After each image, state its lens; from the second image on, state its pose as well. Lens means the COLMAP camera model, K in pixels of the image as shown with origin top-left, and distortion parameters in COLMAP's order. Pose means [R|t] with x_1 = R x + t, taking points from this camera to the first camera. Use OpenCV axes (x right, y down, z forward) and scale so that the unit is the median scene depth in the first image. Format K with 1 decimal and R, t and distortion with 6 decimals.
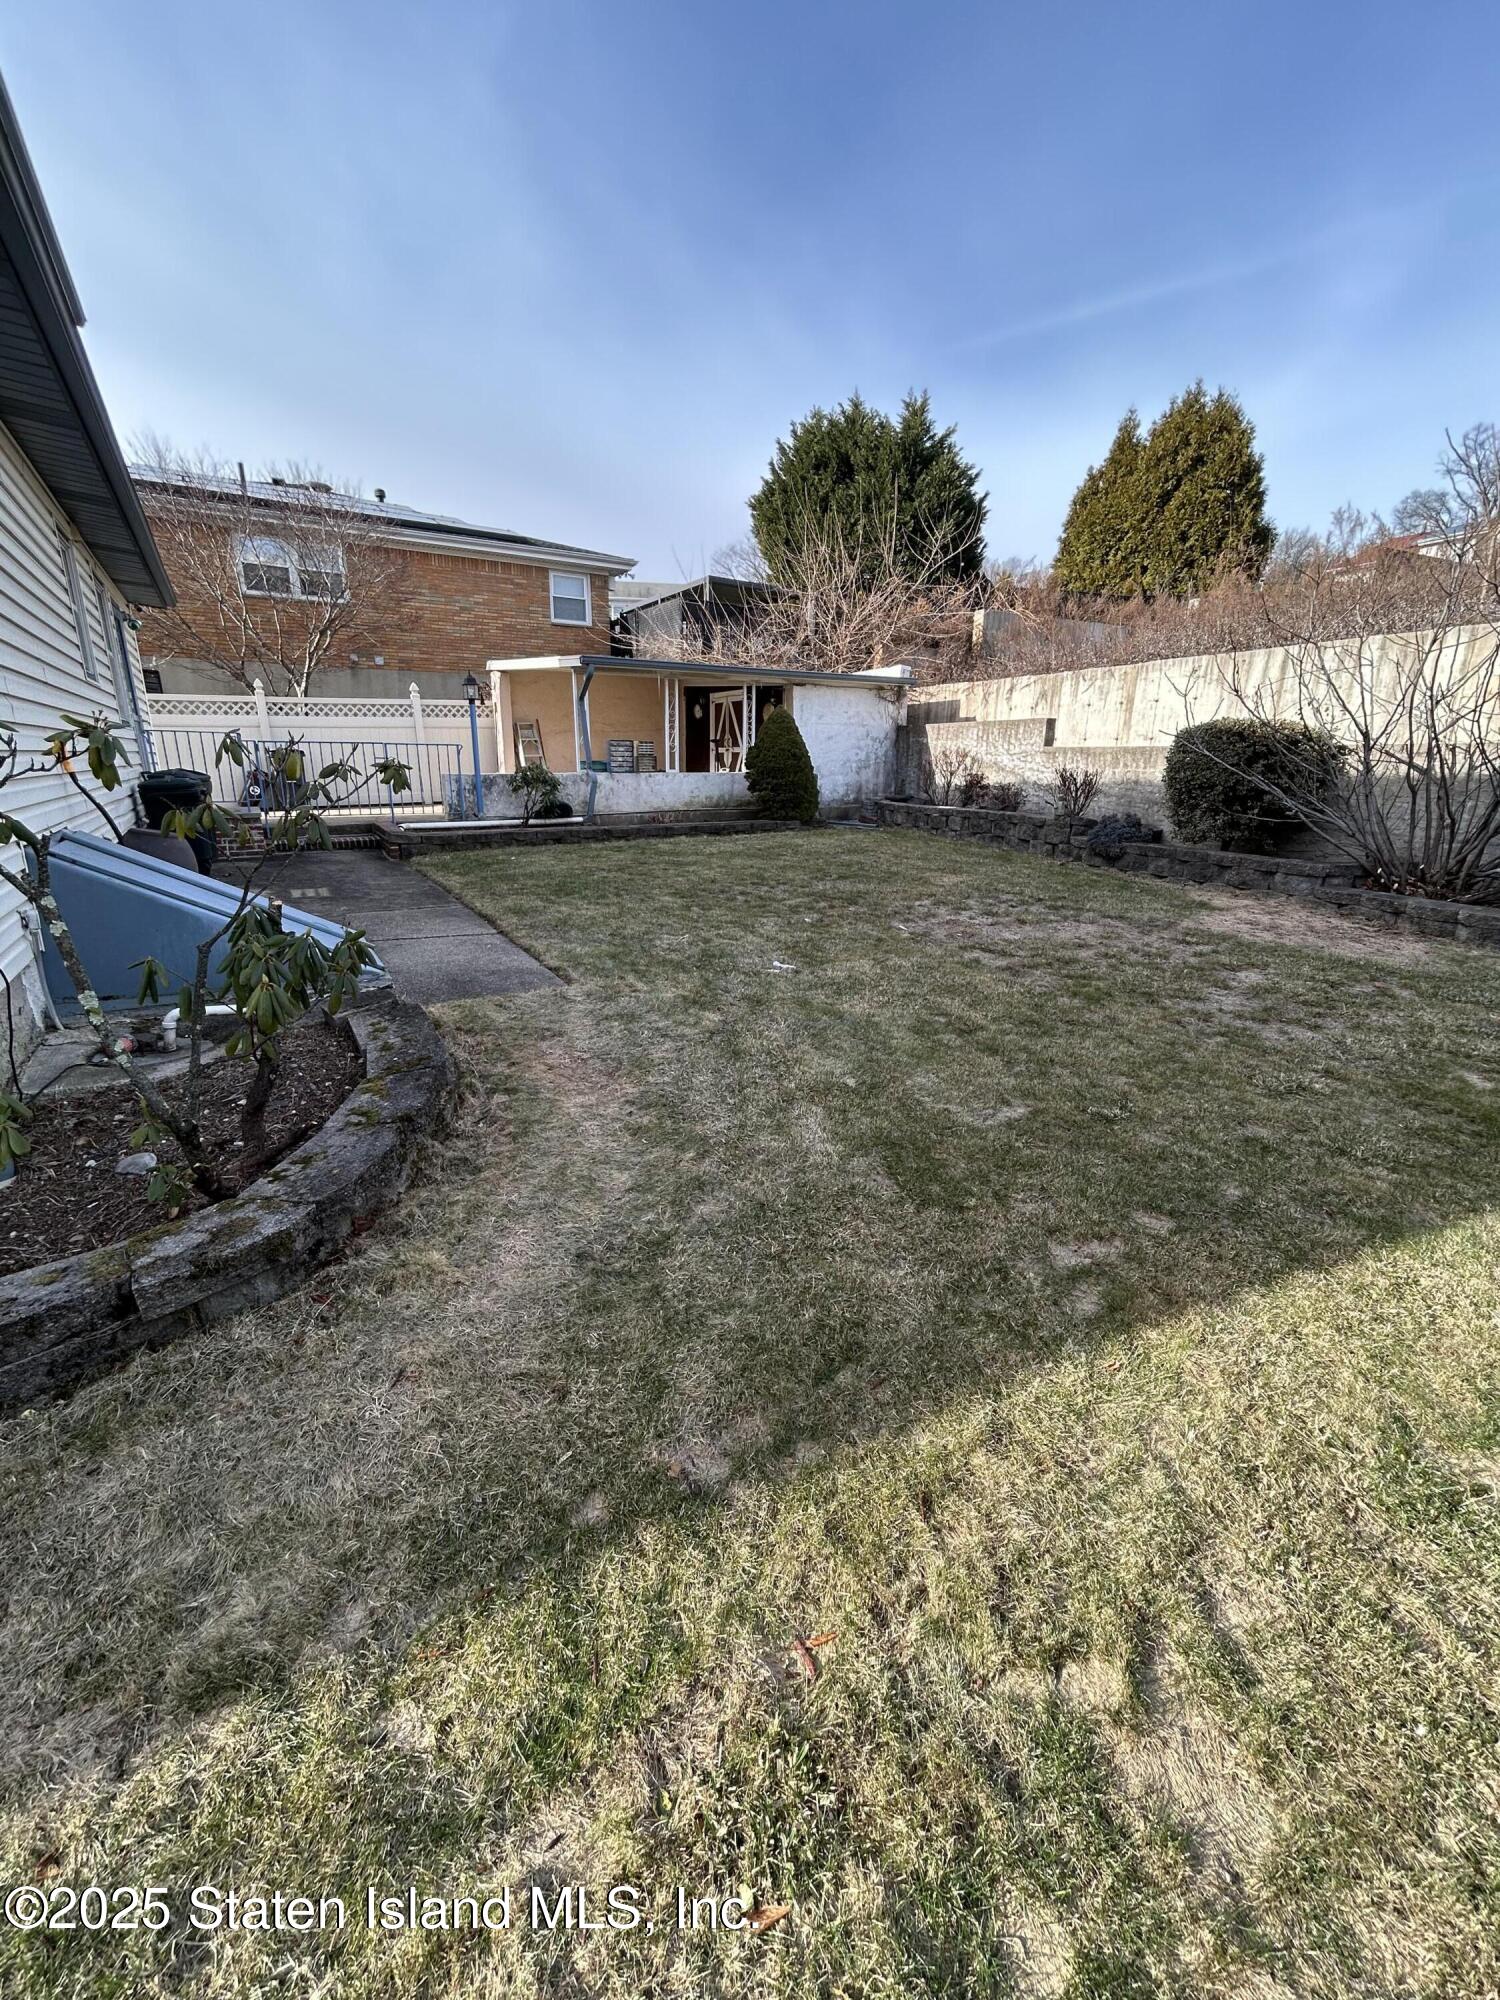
lens RADIAL K [[815.2, 0, 755.7], [0, 815.2, 981.9], [0, 0, 1]] dist [-0.002071, 0.000450]
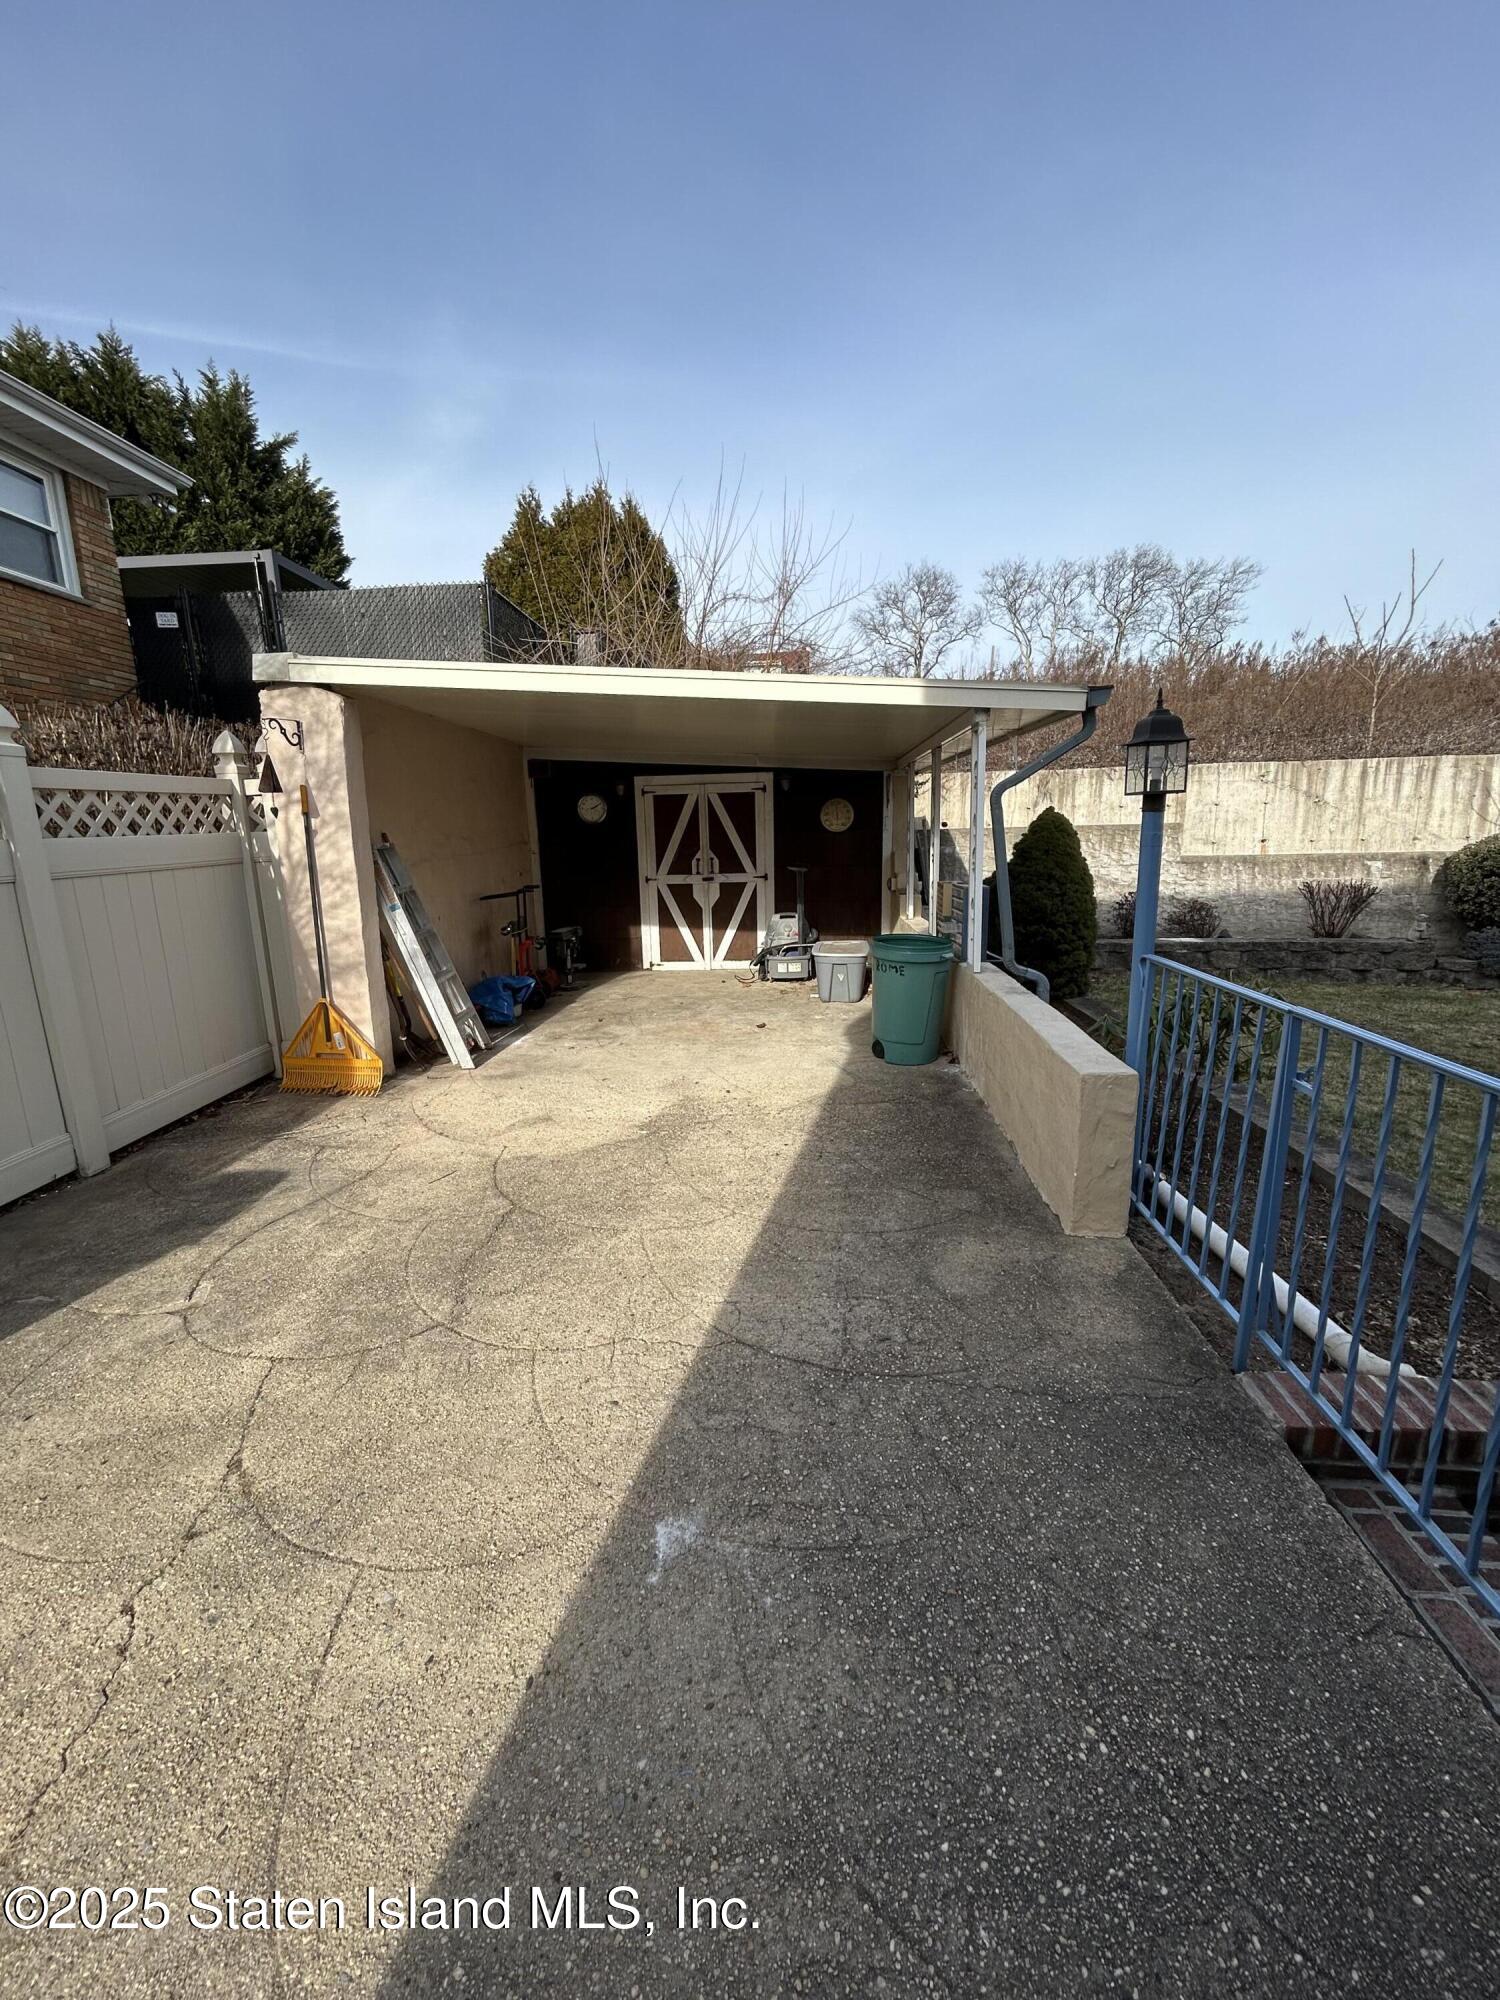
lens RADIAL K [[815.2, 0, 743.9], [0, 815.2, 997.5], [0, 0, 1]] dist [-0.002071, 0.000450]
pose [[0.570116, -0.182839, 0.800960, -0.471849], [0.246629, 0.968044, 0.045431, -0.226228], [-0.783672, 0.171639, 0.596991, 0.667181]]
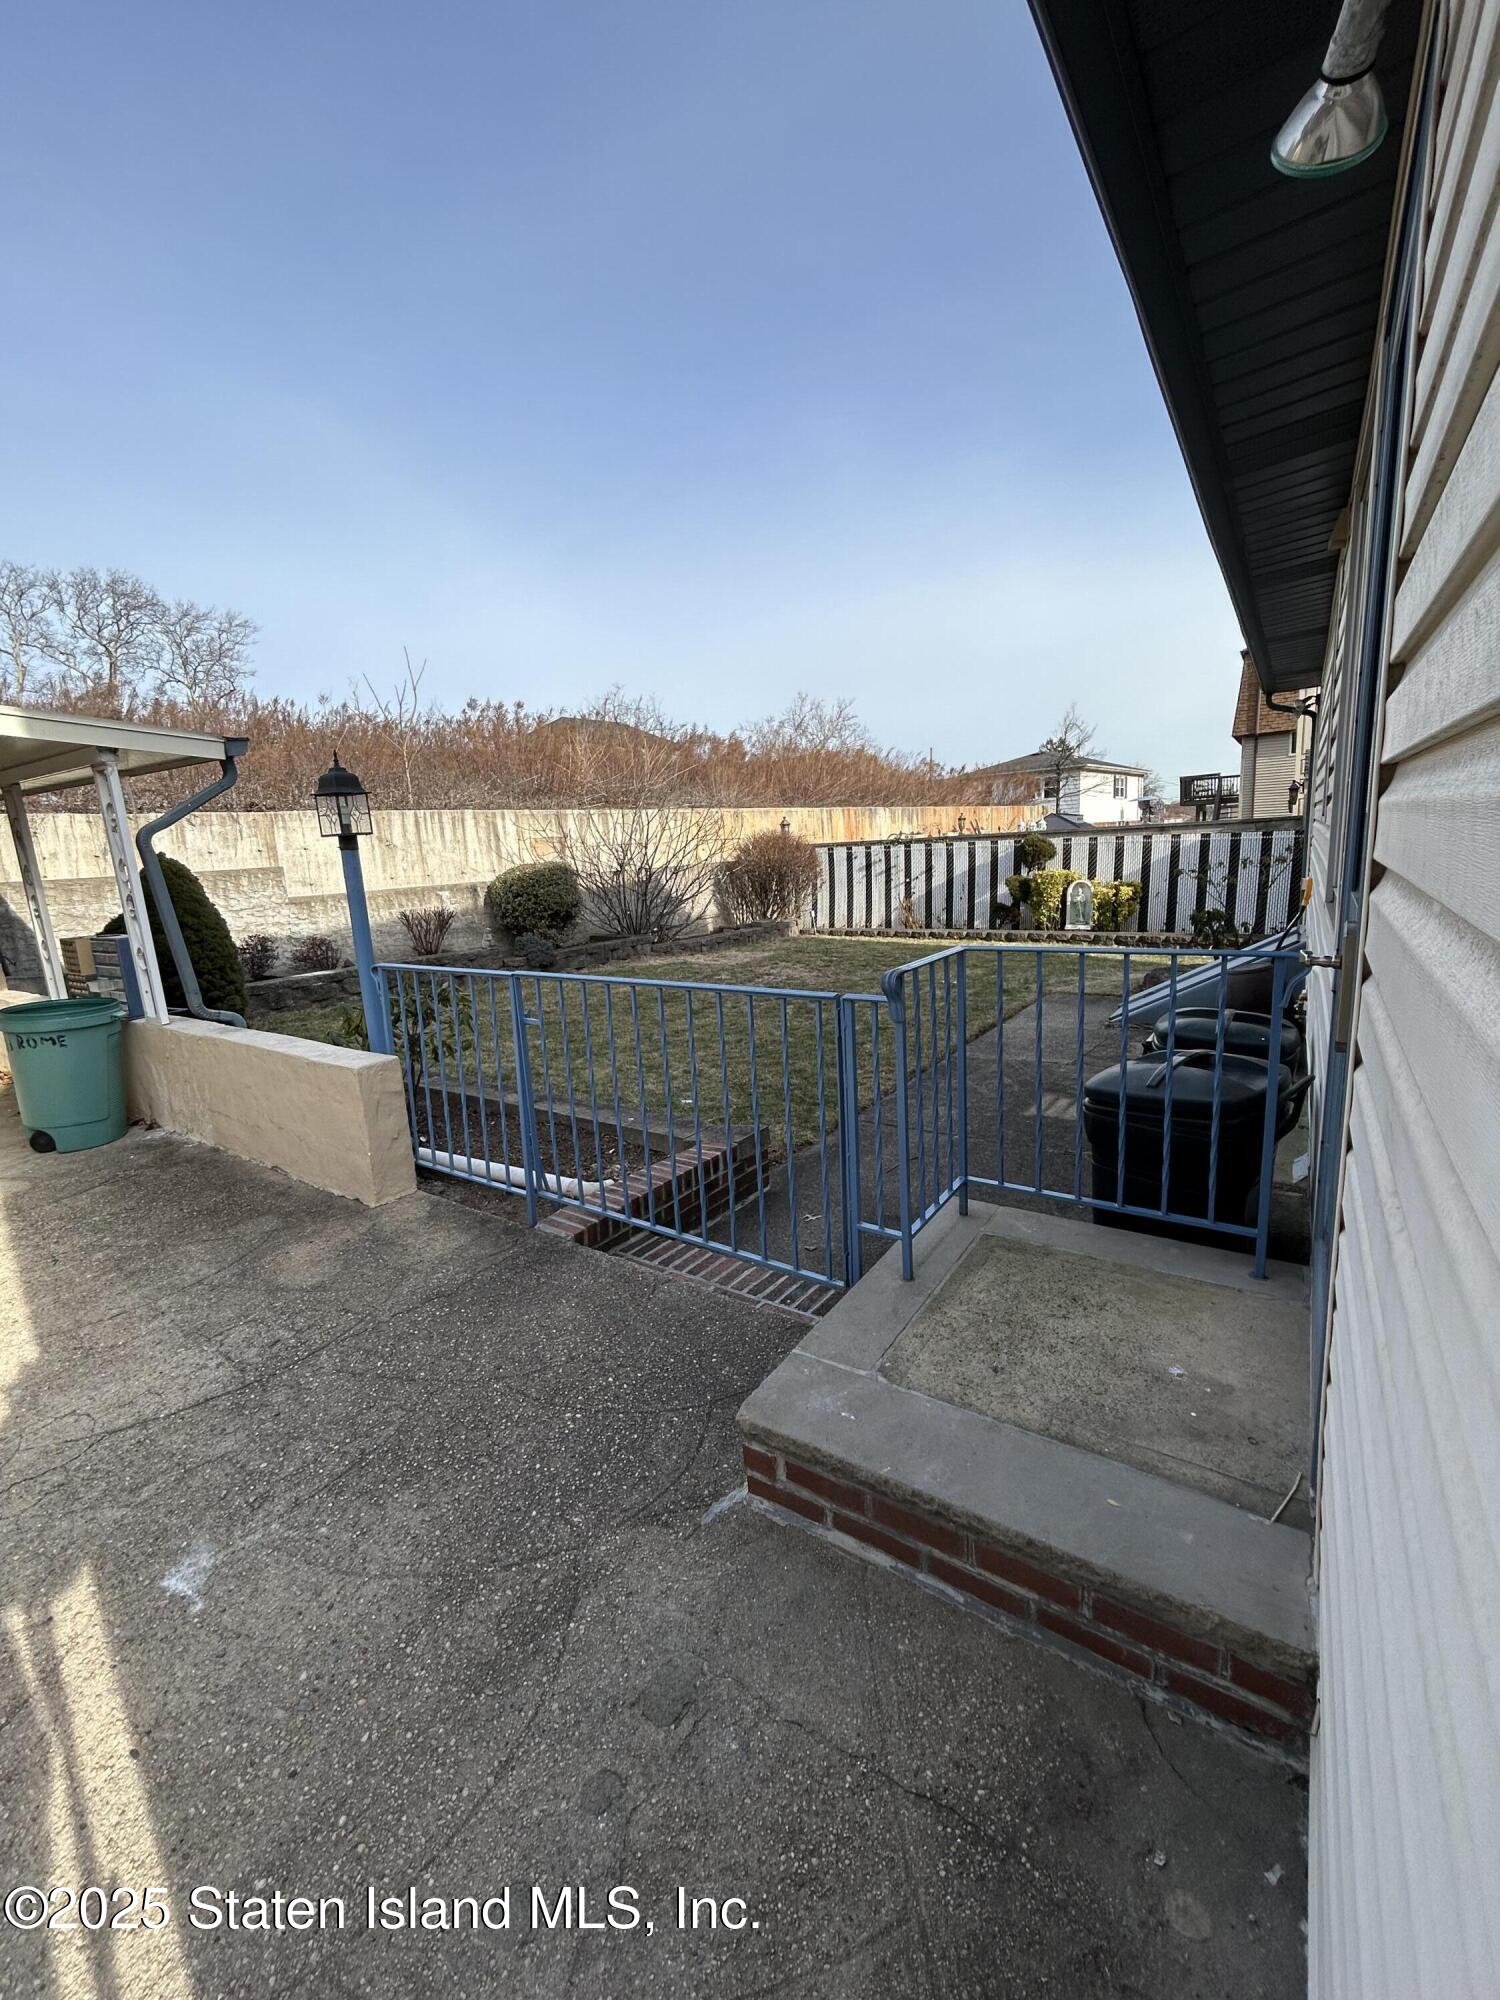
lens RADIAL K [[815.2, 0, 748.4], [0, 815.2, 1002.3], [0, 0, 1]] dist [-0.002071, 0.000450]
pose [[-0.420892, -0.160455, 0.892807, -0.518506], [0.293521, 0.907191, 0.301413, -0.233232], [-0.858309, 0.388921, -0.334732, 0.695112]]
